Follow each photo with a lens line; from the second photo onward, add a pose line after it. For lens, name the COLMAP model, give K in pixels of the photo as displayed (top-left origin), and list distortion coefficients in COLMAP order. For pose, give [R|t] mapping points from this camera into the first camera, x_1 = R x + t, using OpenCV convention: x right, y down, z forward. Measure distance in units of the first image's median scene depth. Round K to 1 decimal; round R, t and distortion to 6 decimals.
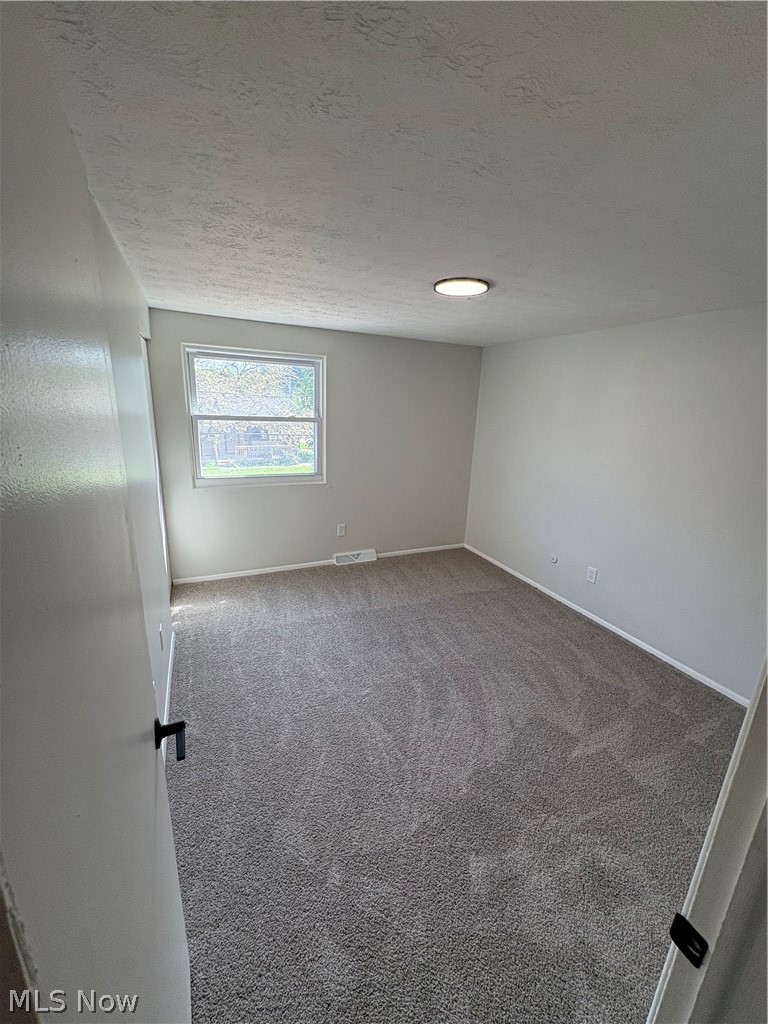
lens RADIAL K [[409.1, 0, 384.1], [0, 409.1, 512.8], [0, 0, 1]] dist [-0.003016, 0.001090]
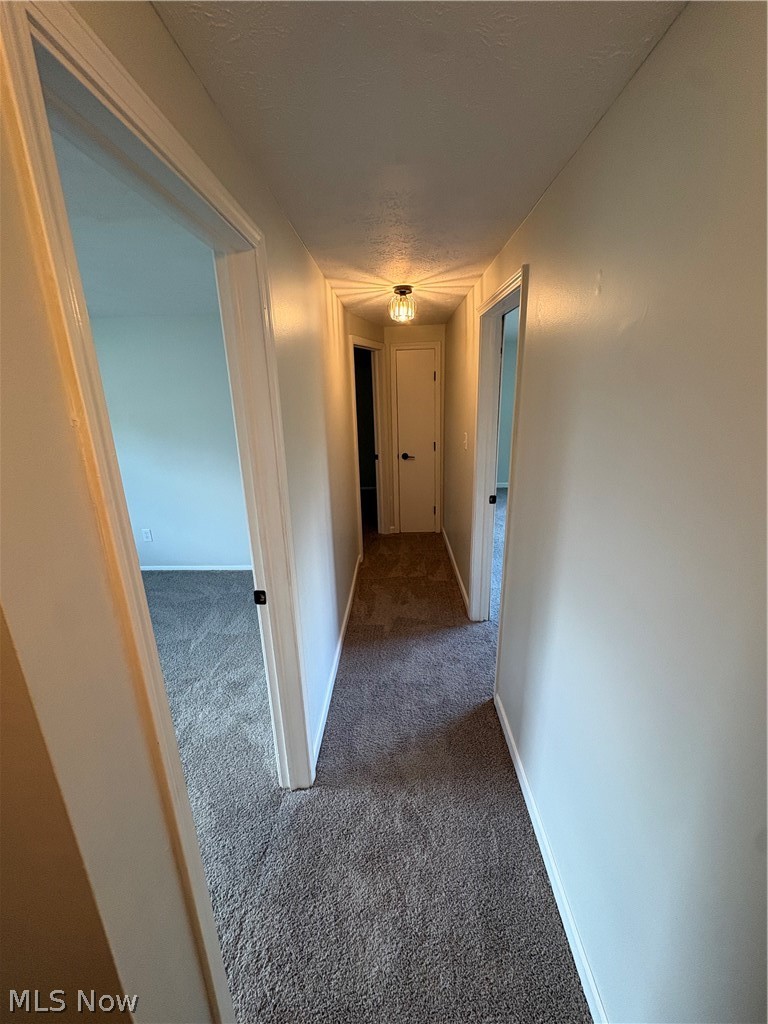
lens RADIAL K [[409.1, 0, 385.0], [0, 409.1, 510.0], [0, 0, 1]] dist [-0.003016, 0.001090]
pose [[0.443924, -0.300030, 0.844342, -0.243703], [0.268864, 0.943461, 0.193893, 0.063510], [-0.854777, 0.140940, 0.499492, -0.275658]]
